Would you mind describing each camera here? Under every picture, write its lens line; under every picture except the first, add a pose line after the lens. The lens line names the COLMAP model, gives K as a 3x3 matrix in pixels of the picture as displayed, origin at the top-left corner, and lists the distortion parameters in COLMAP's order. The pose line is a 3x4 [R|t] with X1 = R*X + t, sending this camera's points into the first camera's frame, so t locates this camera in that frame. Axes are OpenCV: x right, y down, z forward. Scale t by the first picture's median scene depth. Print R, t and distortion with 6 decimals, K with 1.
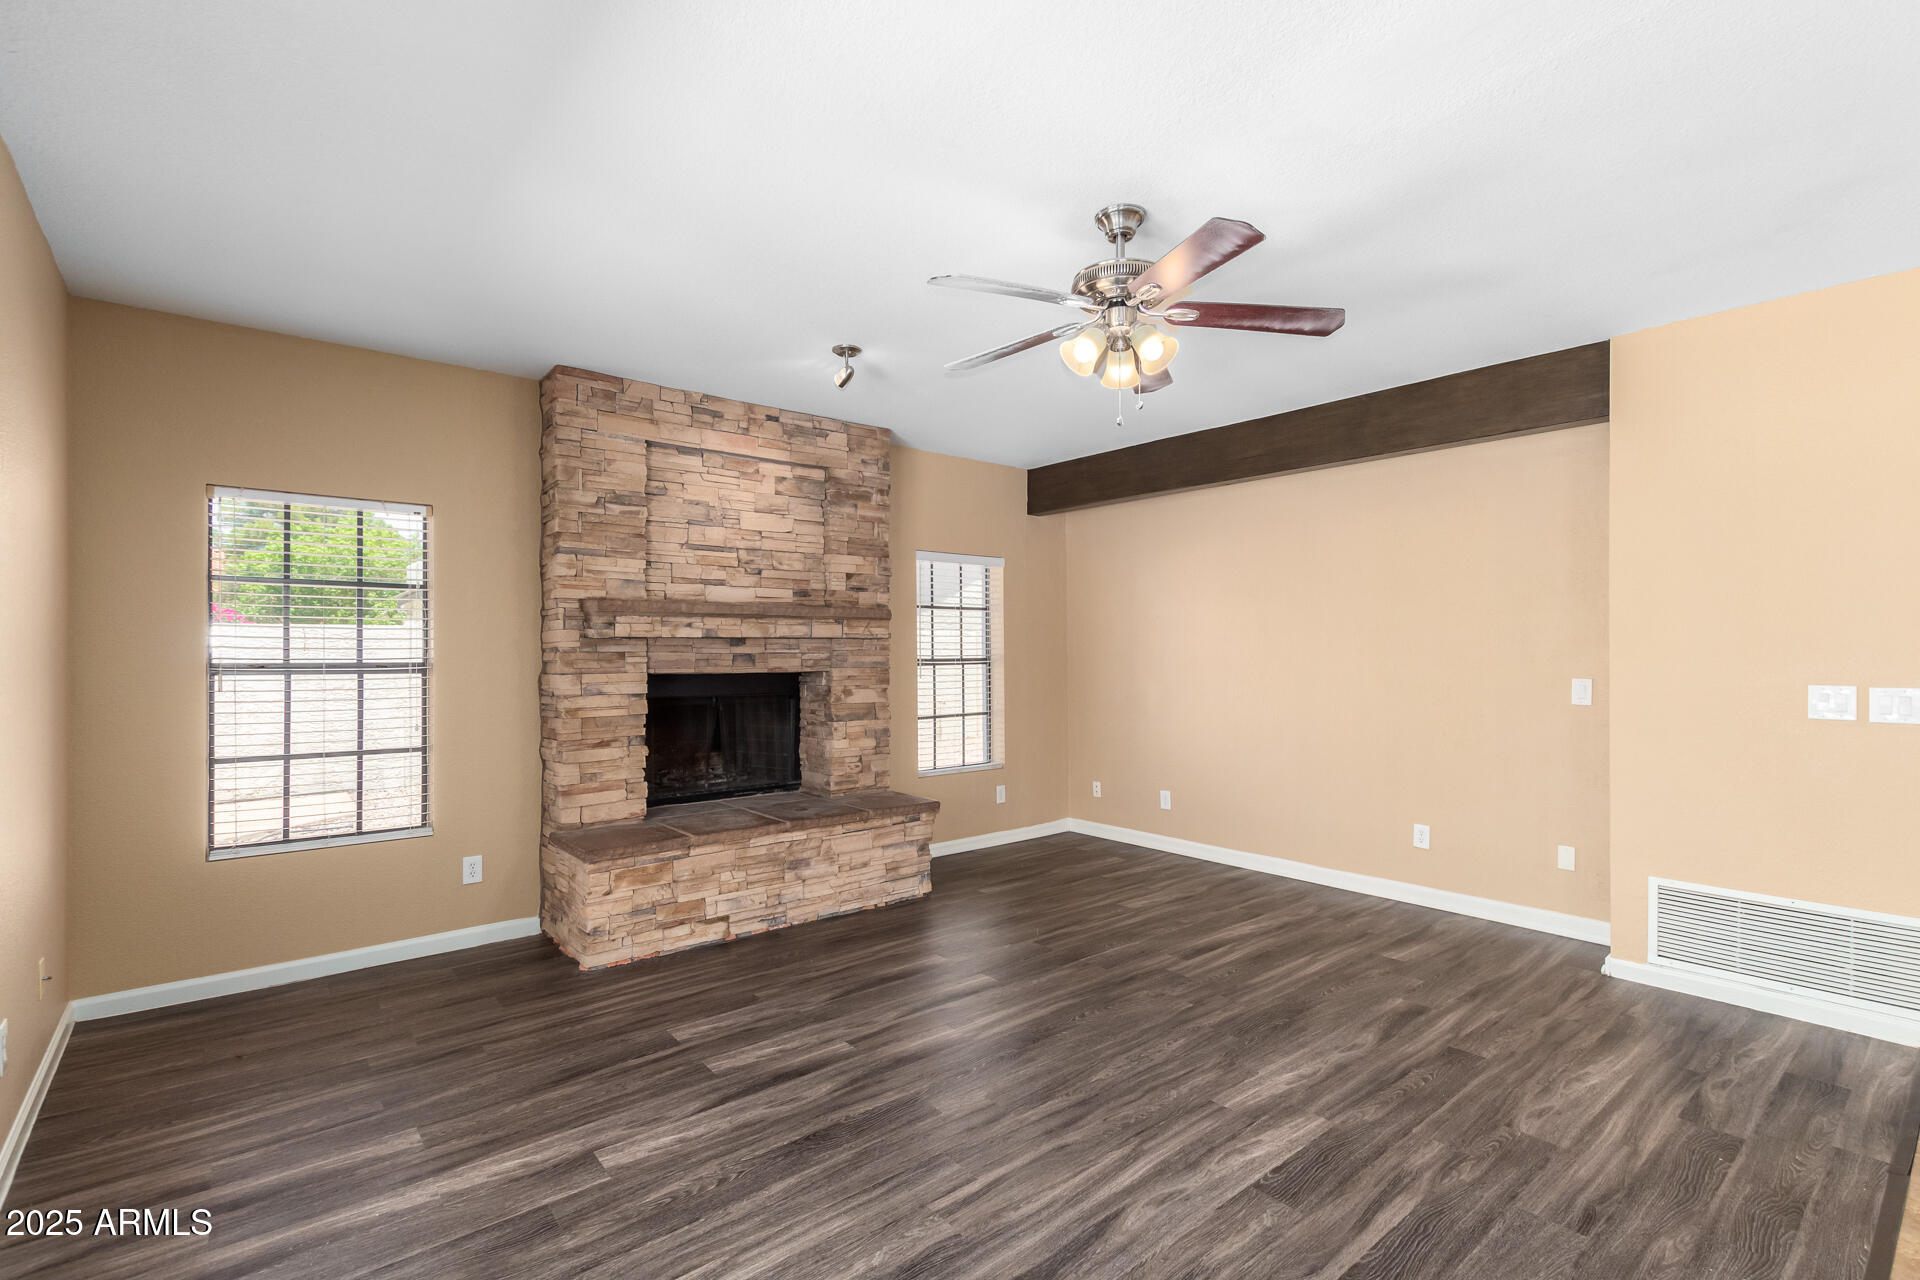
lens RADIAL K [[880.4, 0, 963.2], [0, 880.4, 647.8], [0, 0, 1]] dist [0.003357, 0.001012]
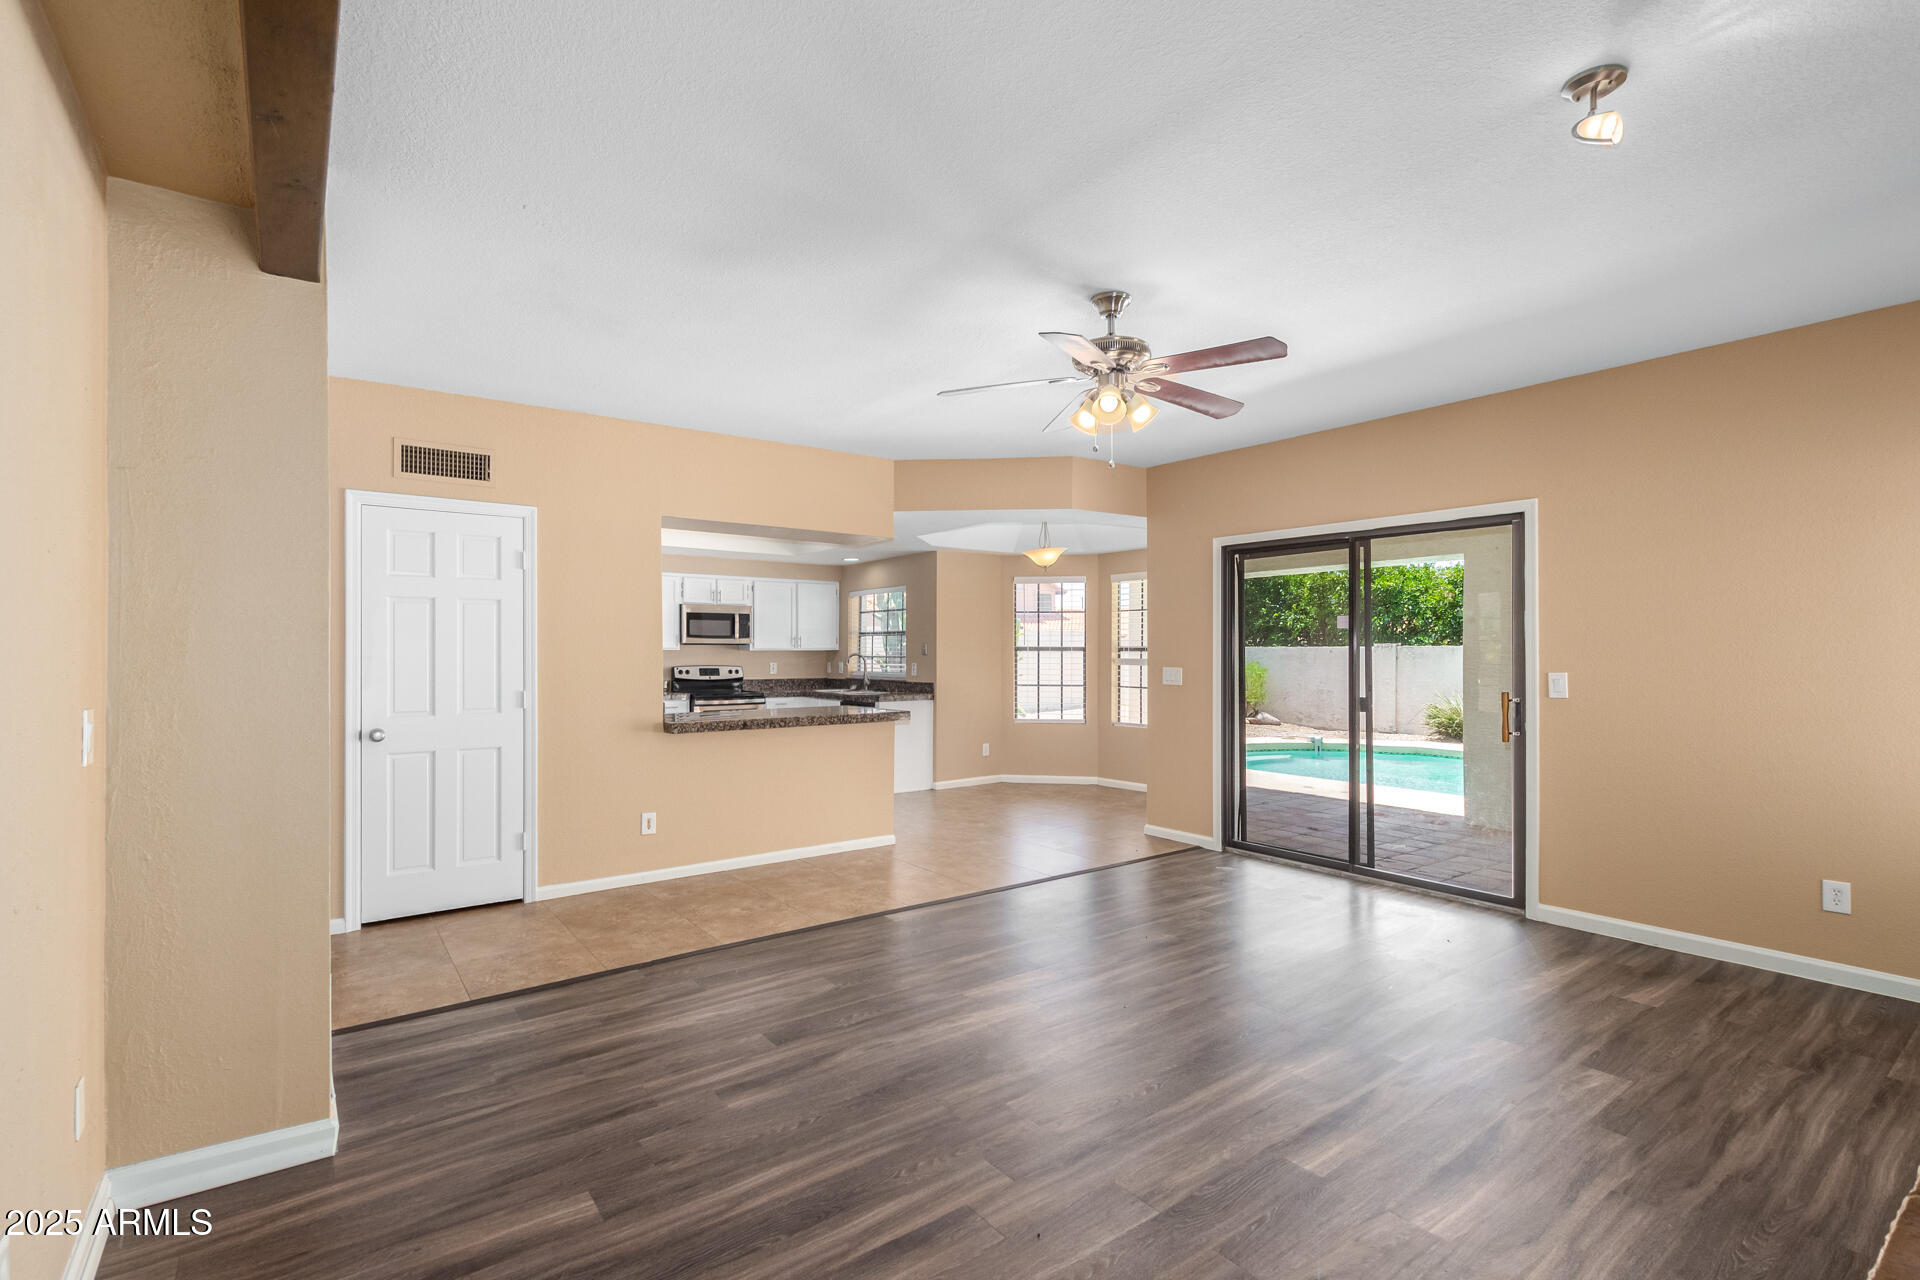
lens RADIAL K [[880.4, 0, 963.2], [0, 880.4, 647.8], [0, 0, 1]] dist [0.003357, 0.001012]
pose [[-0.998899, 0.006091, 0.046506, 0.277794], [0.005806, 0.999964, -0.006260, 0.009363], [-0.046543, -0.005983, -0.998898, 1.892966]]
